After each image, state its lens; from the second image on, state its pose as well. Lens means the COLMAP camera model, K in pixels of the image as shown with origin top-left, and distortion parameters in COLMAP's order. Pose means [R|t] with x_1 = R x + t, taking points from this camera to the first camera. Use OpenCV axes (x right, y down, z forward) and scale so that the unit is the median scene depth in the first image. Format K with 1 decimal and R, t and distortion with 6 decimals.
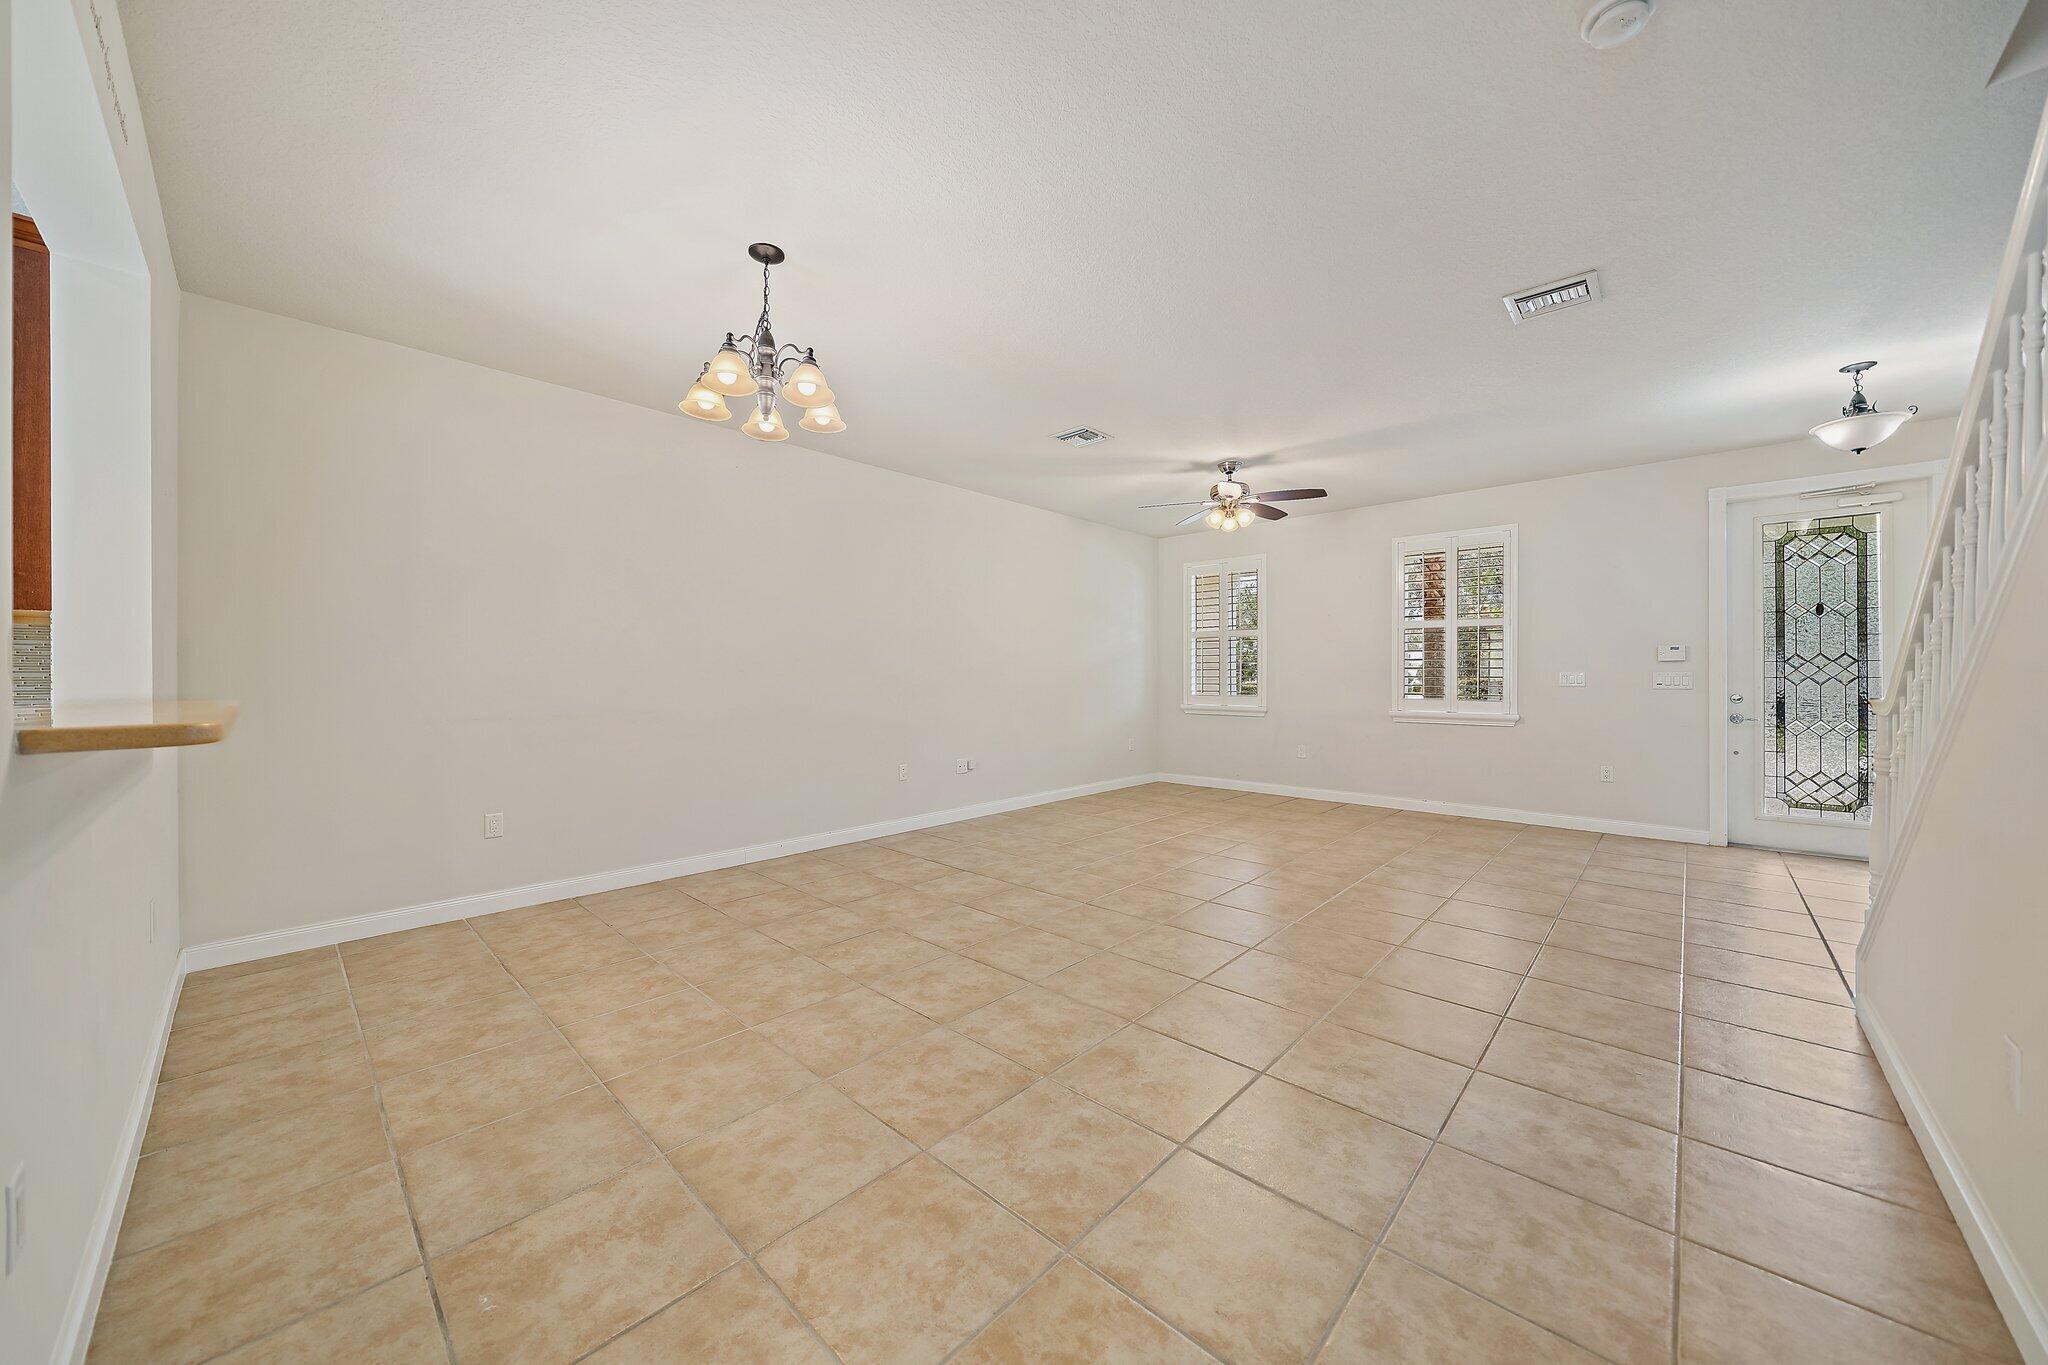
lens RADIAL K [[719.1, 0, 1003.9], [0, 719.1, 681.3], [0, 0, 1]] dist [-0.001462, -0.000217]
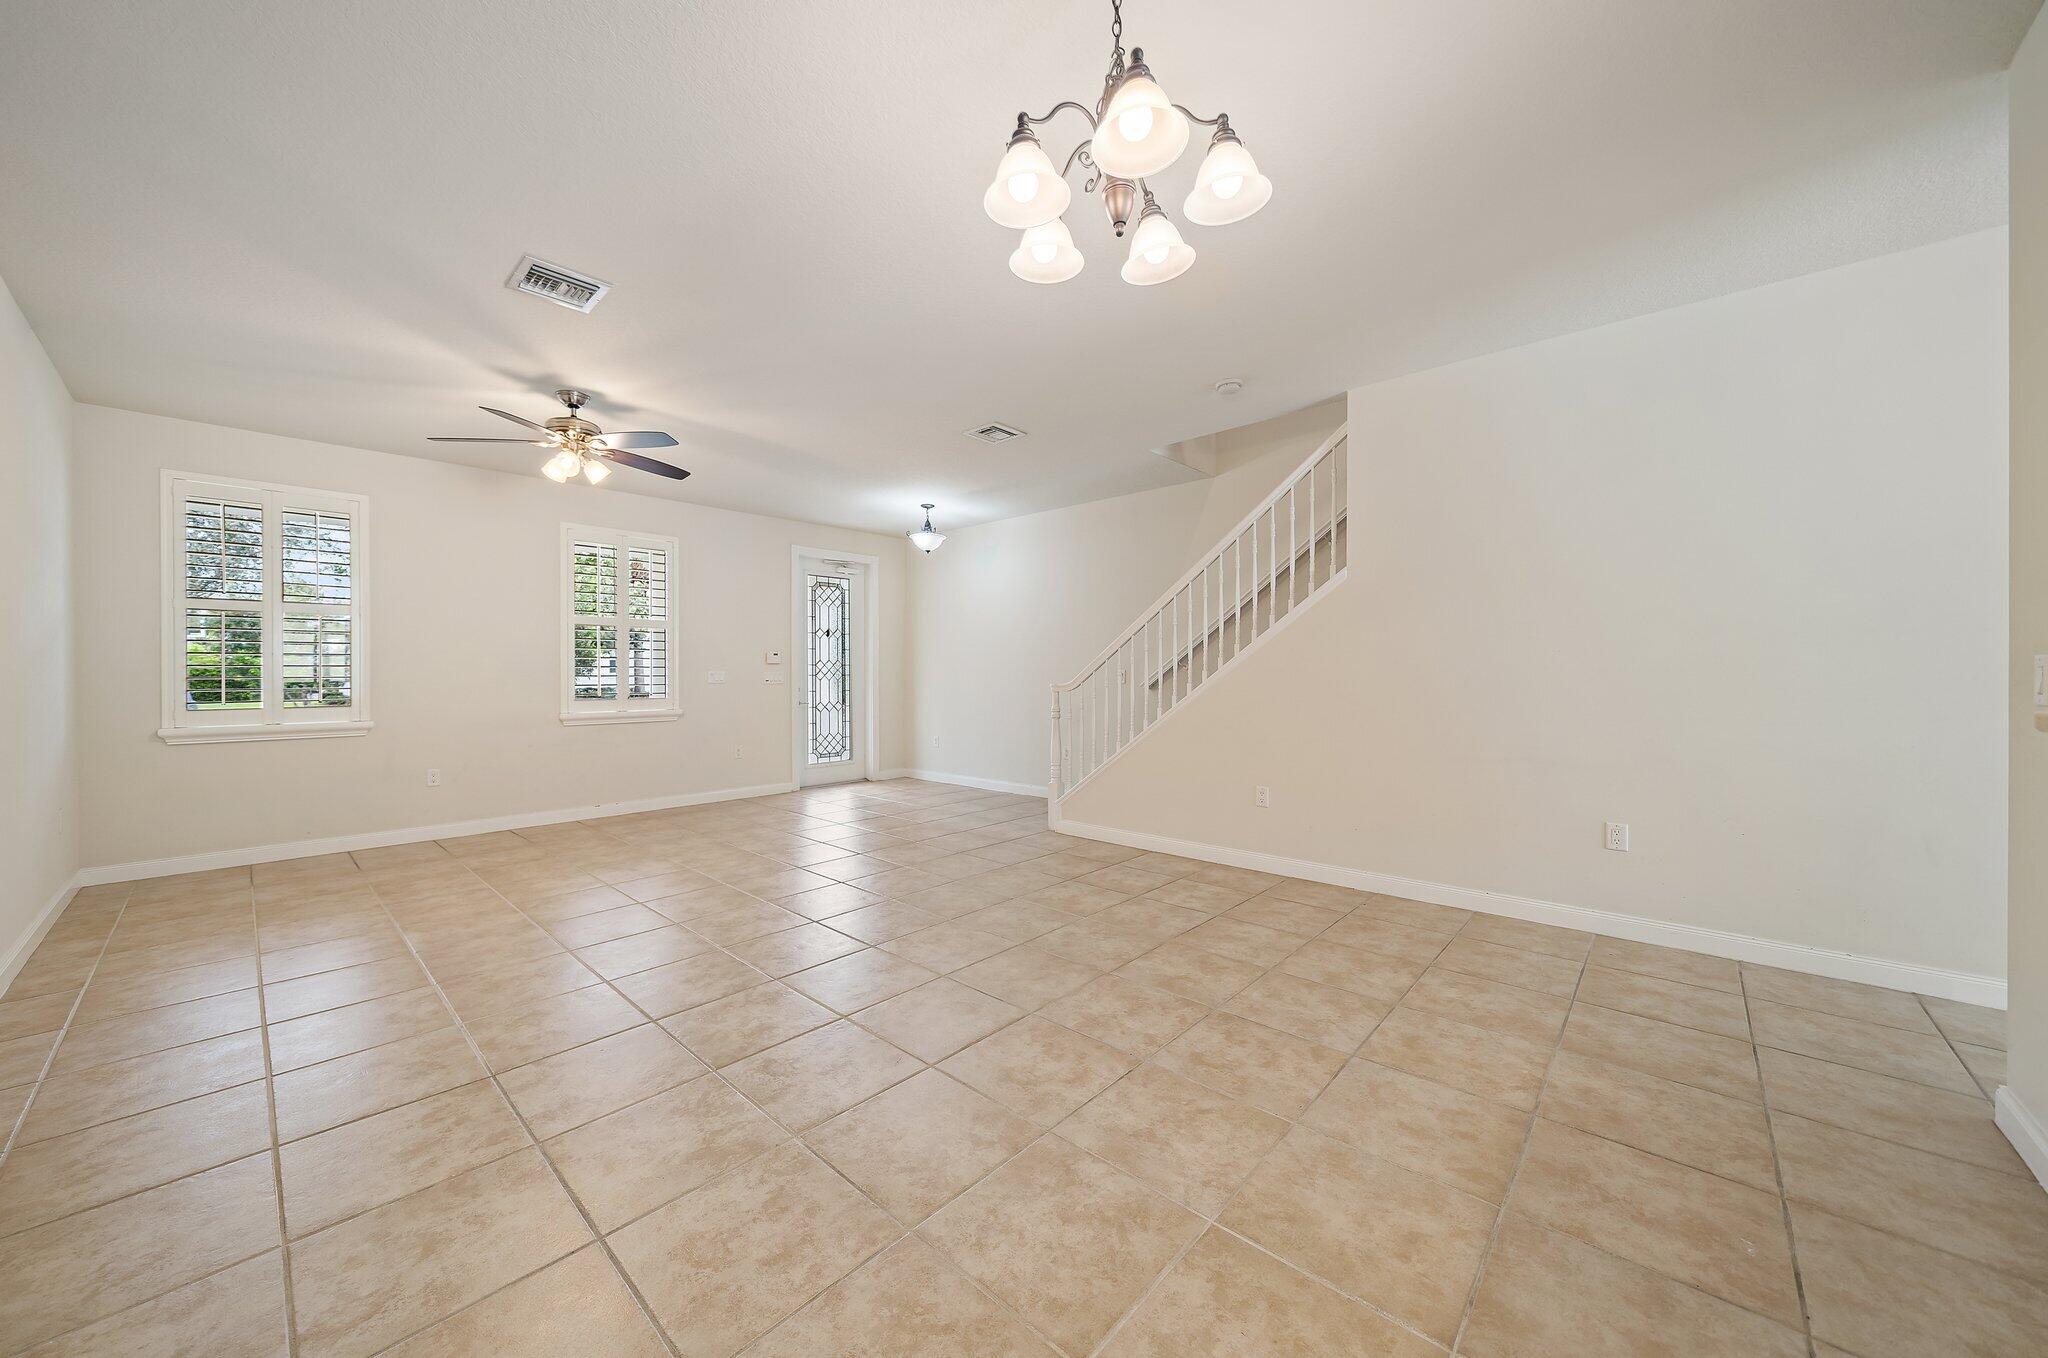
lens RADIAL K [[721.9, 0, 1024.0], [0, 721.9, 679.0], [0, 0, 1]] dist [-0.001776, -0.000219]
pose [[-0.025398, -0.006478, 0.999656, -0.912146], [0.009301, 0.999934, 0.006716, -0.006743], [-0.999634, 0.009468, -0.025336, 1.086951]]
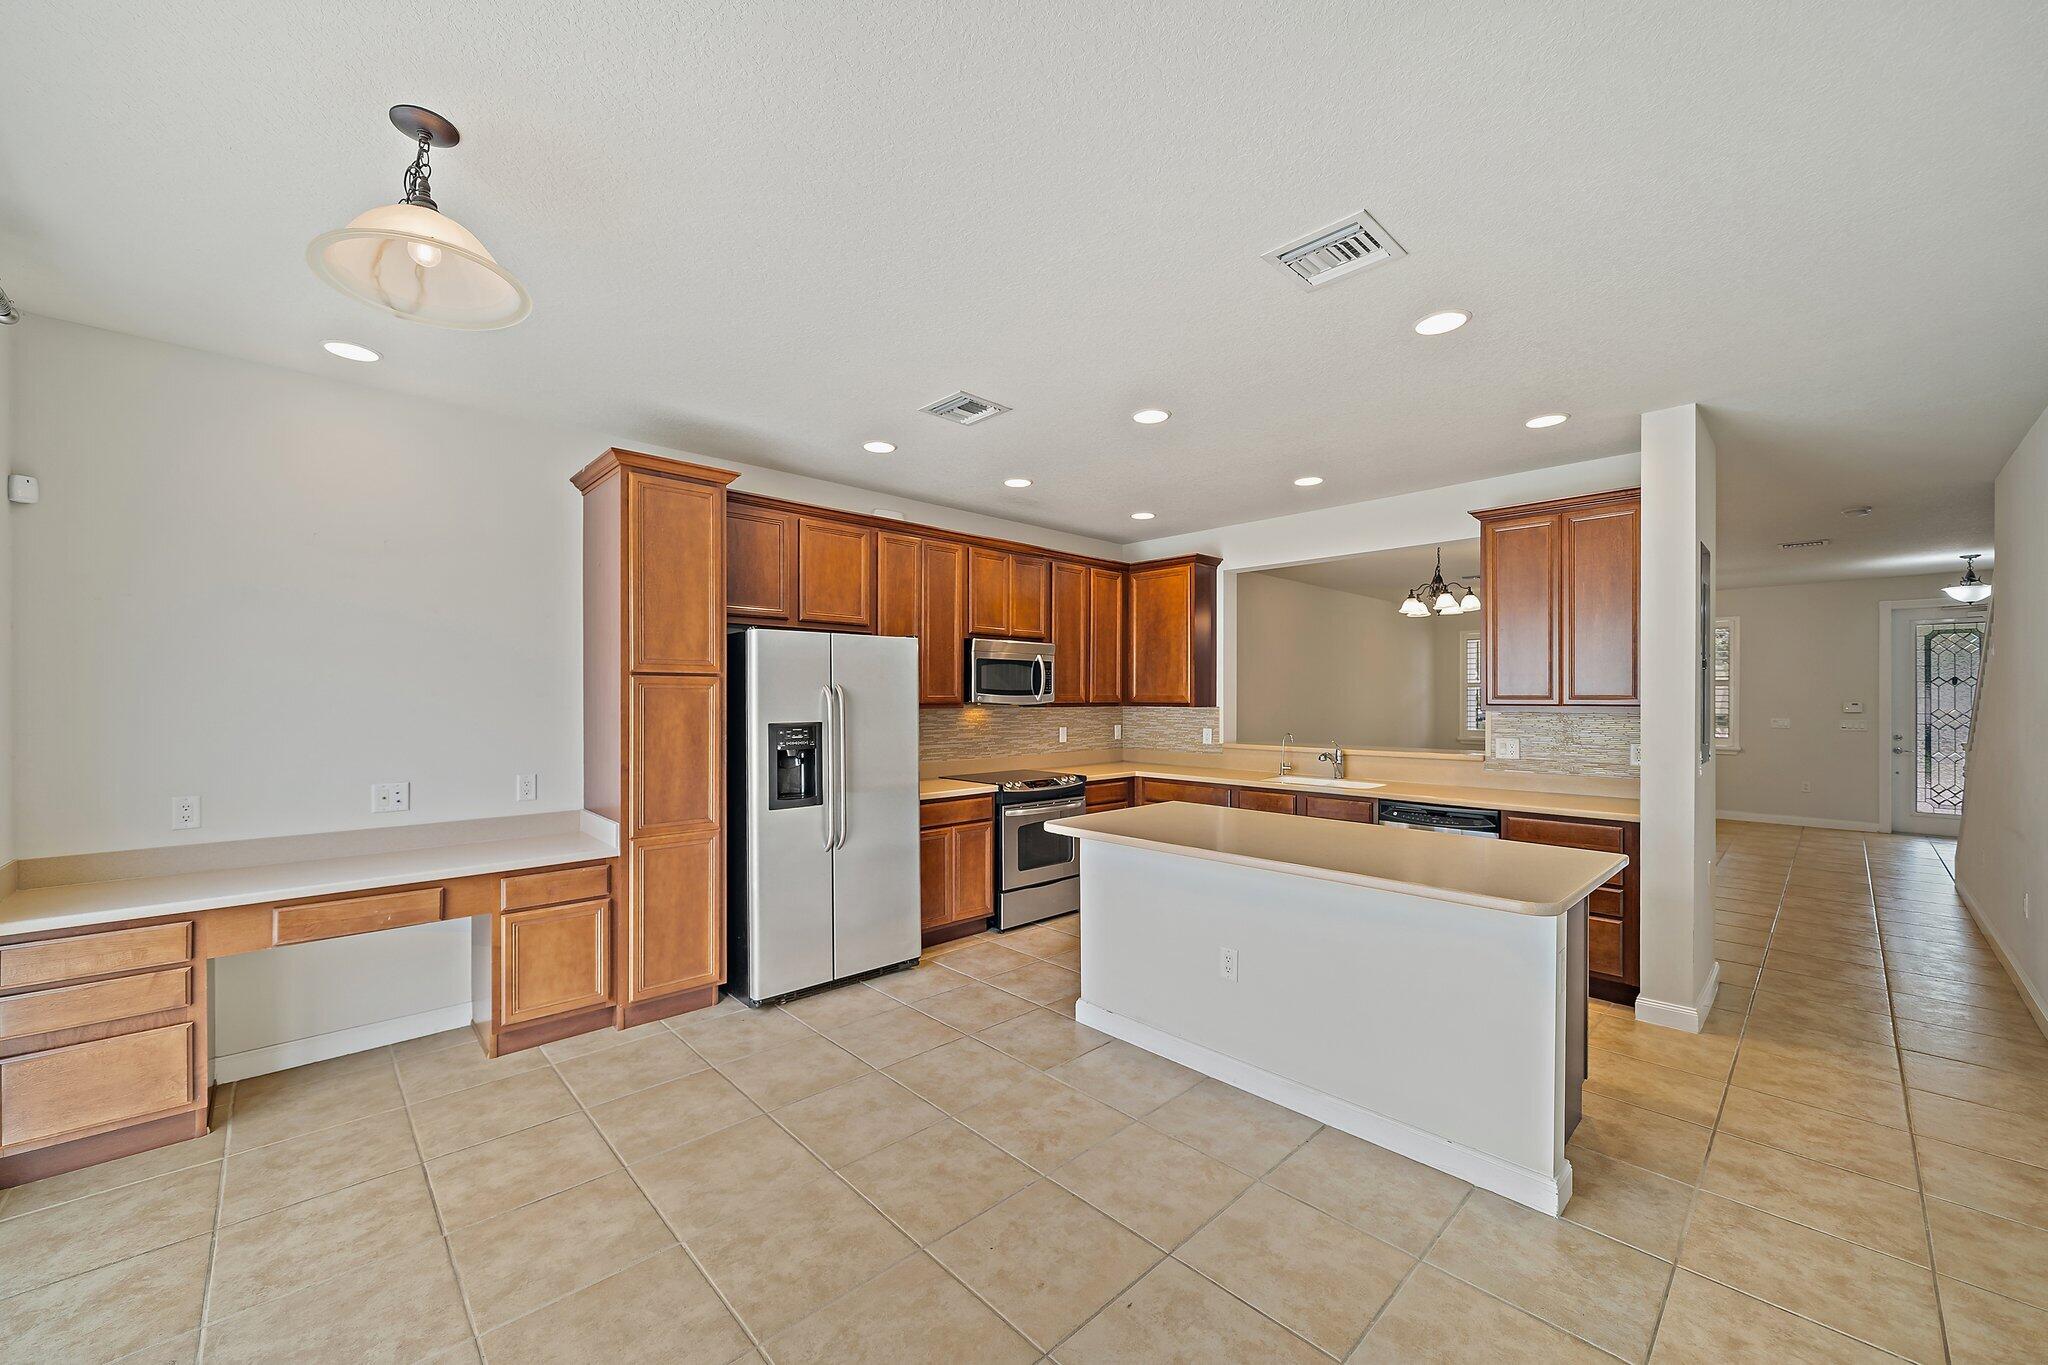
lens RADIAL K [[775.9, 0, 1008.3], [0, 775.9, 703.1], [0, 0, 1]] dist [-0.000683, 0.000103]
pose [[0.998526, 0.001852, -0.054250, -1.515156], [-0.001887, 0.999998, -0.000586, -0.086108], [0.054249, 0.000688, 0.998527, -1.457897]]
